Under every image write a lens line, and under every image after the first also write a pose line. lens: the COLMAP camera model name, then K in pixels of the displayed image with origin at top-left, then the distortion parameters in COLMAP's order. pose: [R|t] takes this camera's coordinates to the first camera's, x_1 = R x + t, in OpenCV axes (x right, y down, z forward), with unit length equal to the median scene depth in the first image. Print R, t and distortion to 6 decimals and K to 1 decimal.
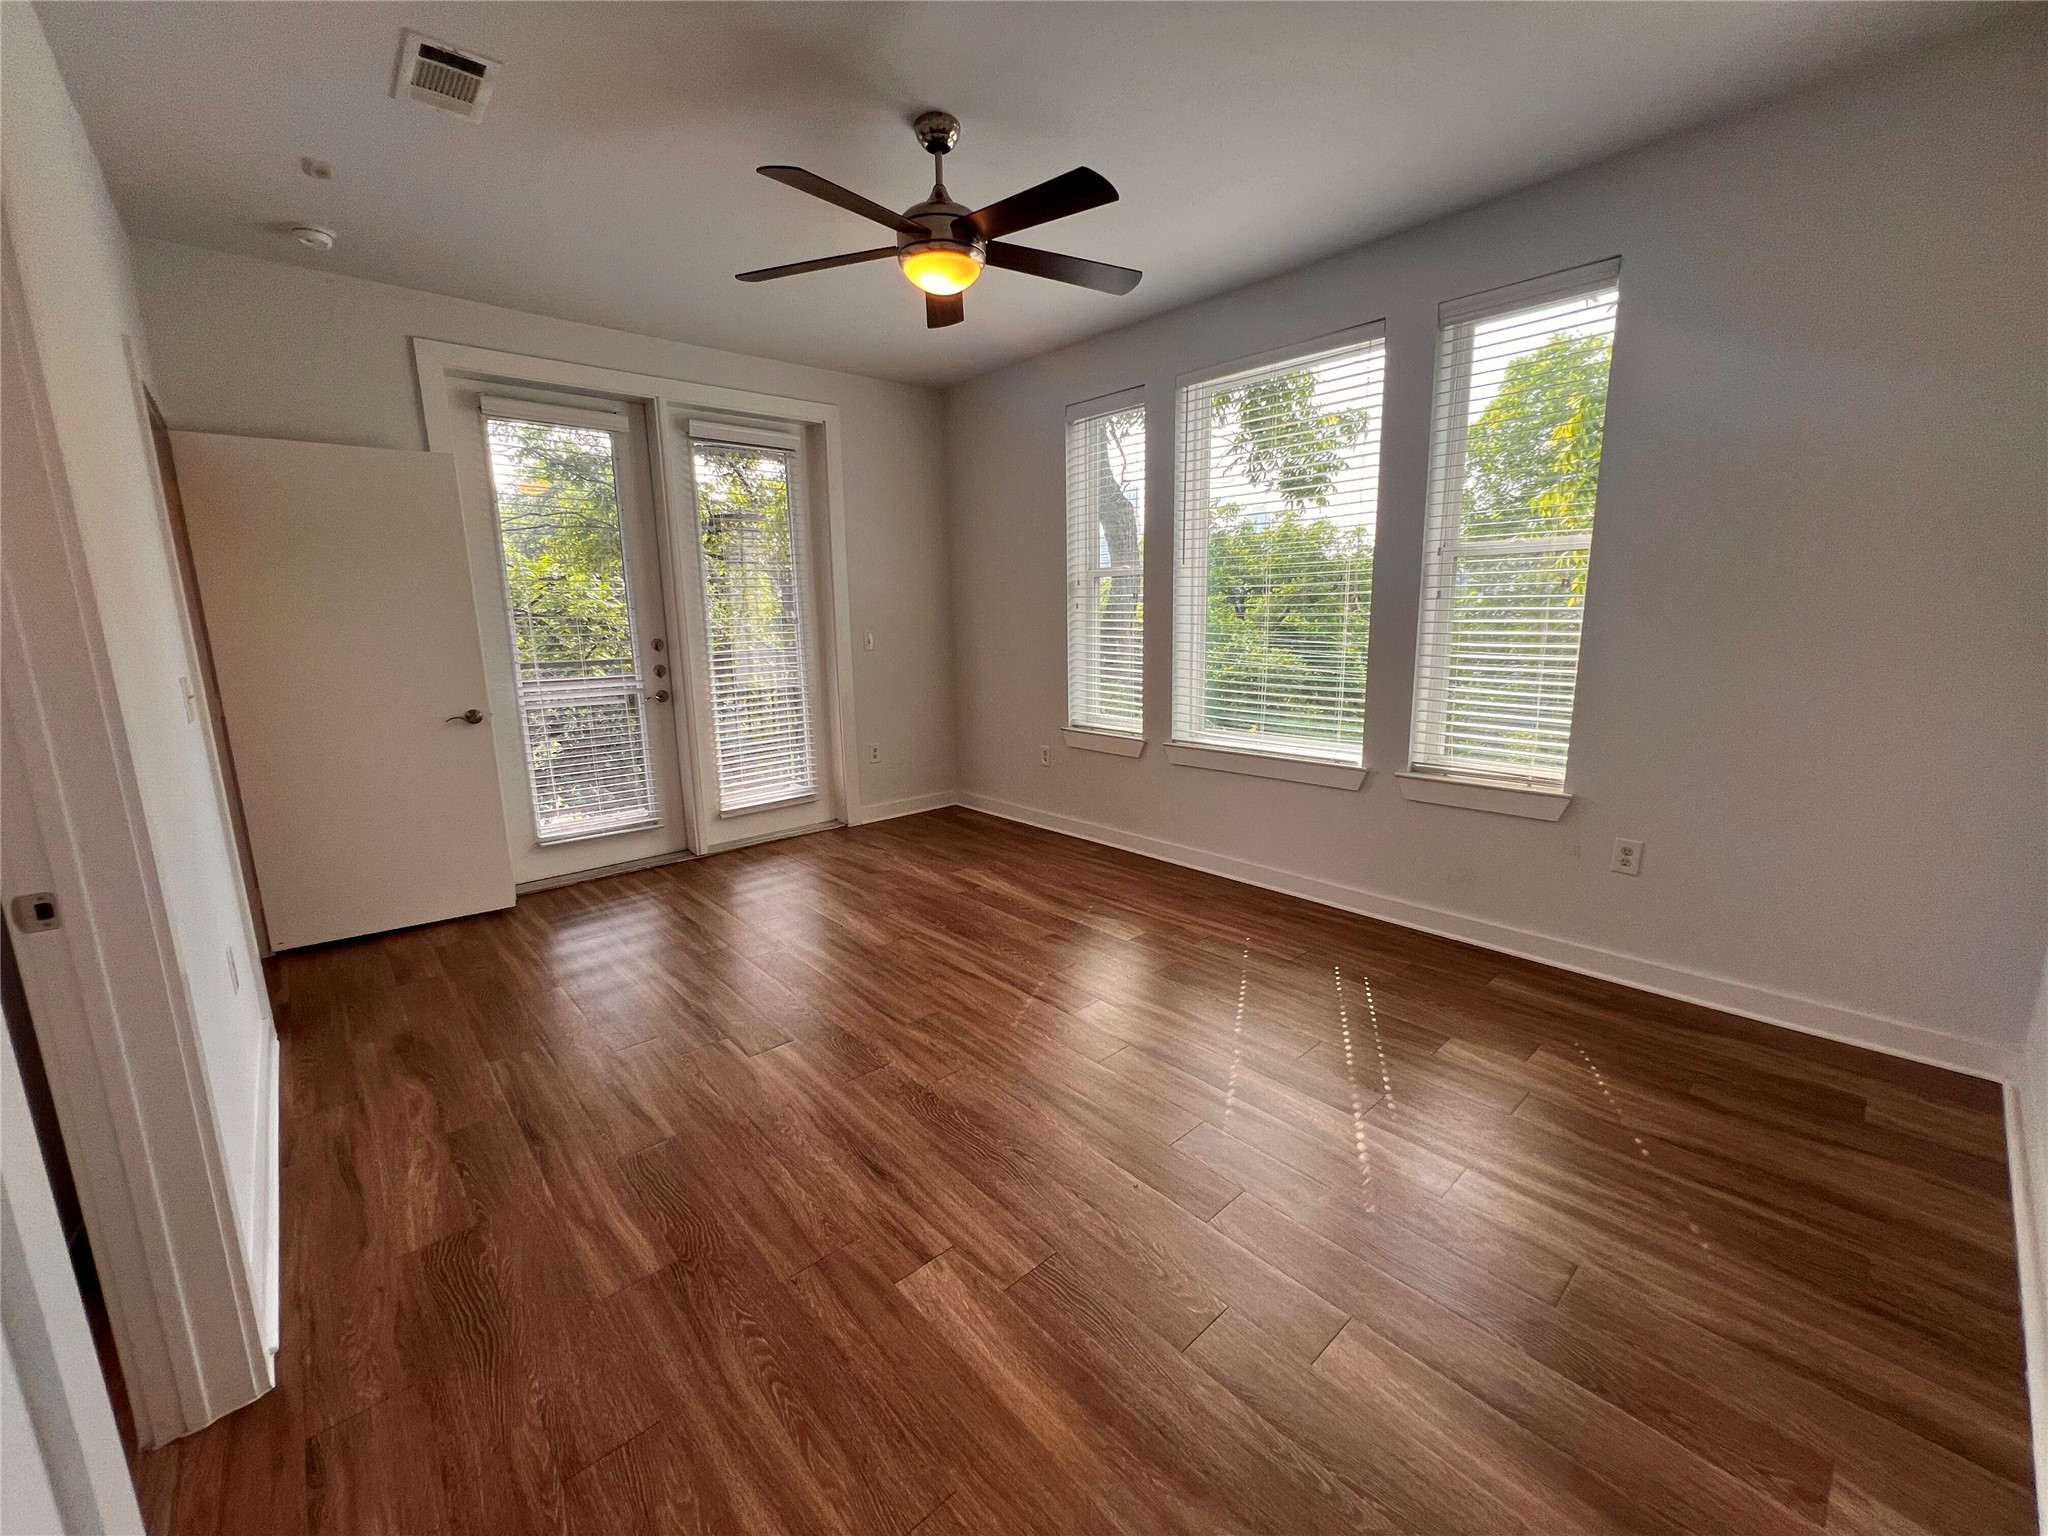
lens RADIAL K [[821.0, 0, 1022.8], [0, 821.0, 770.7], [0, 0, 1]] dist [-0.003472, 0.001115]
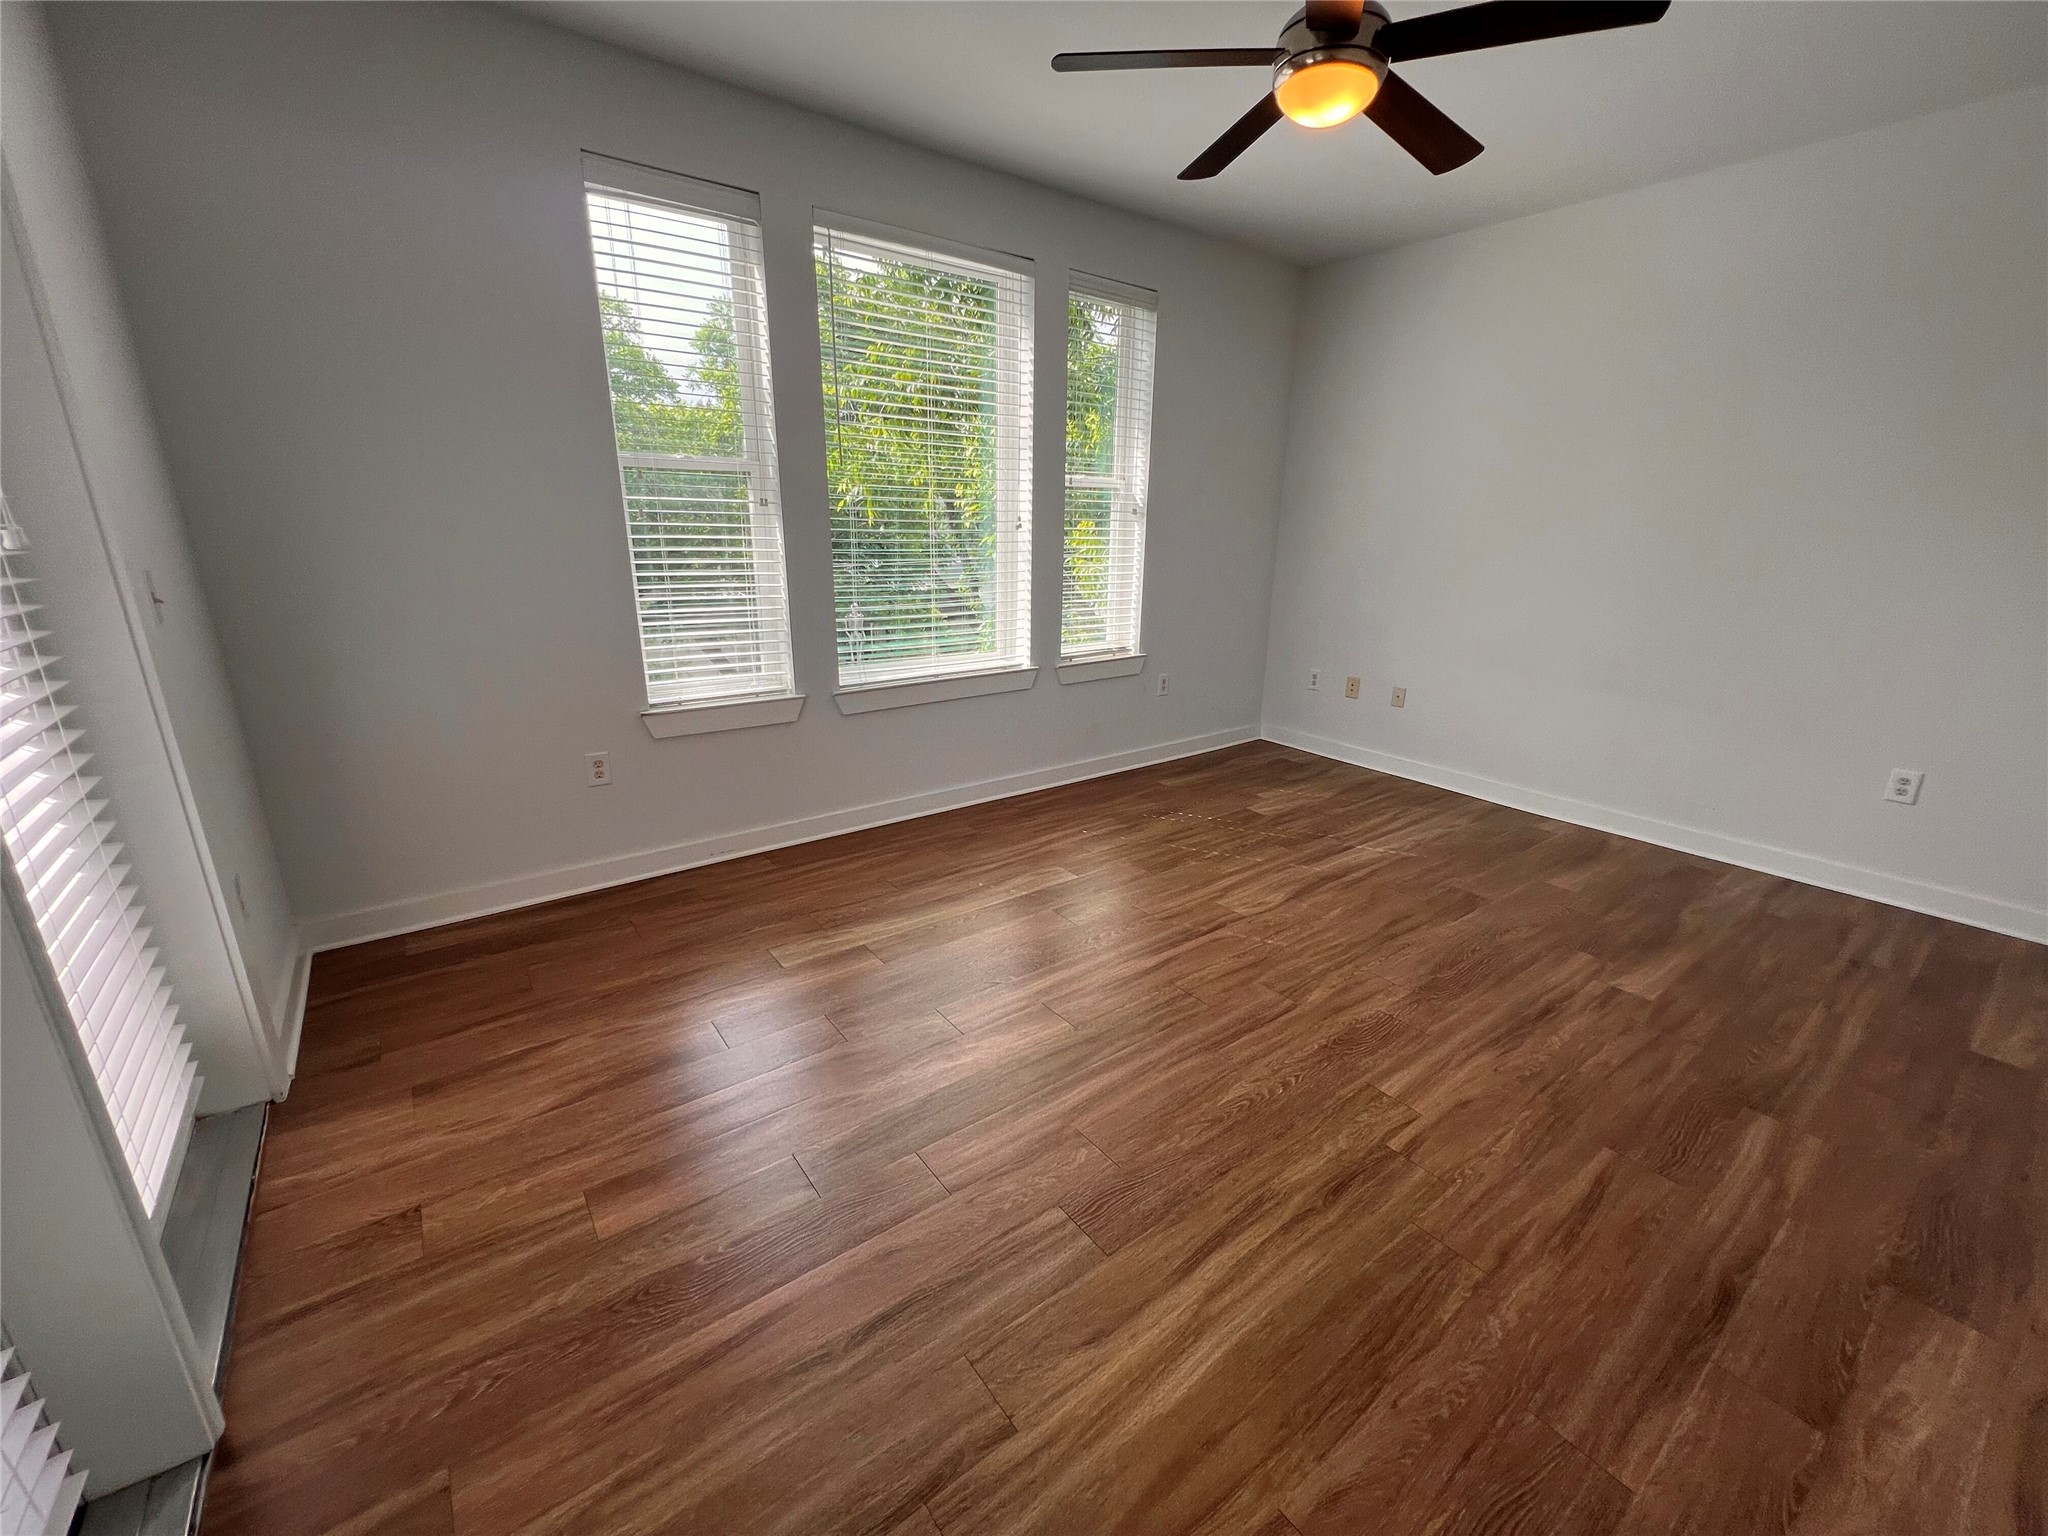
lens RADIAL K [[821.0, 0, 1022.8], [0, 821.0, 770.7], [0, 0, 1]] dist [-0.003472, 0.001115]
pose [[0.085172, -0.272277, 0.958442, -0.648980], [0.177895, 0.950636, 0.254252, -0.142434], [-0.980357, 0.148847, 0.129404, 0.777164]]
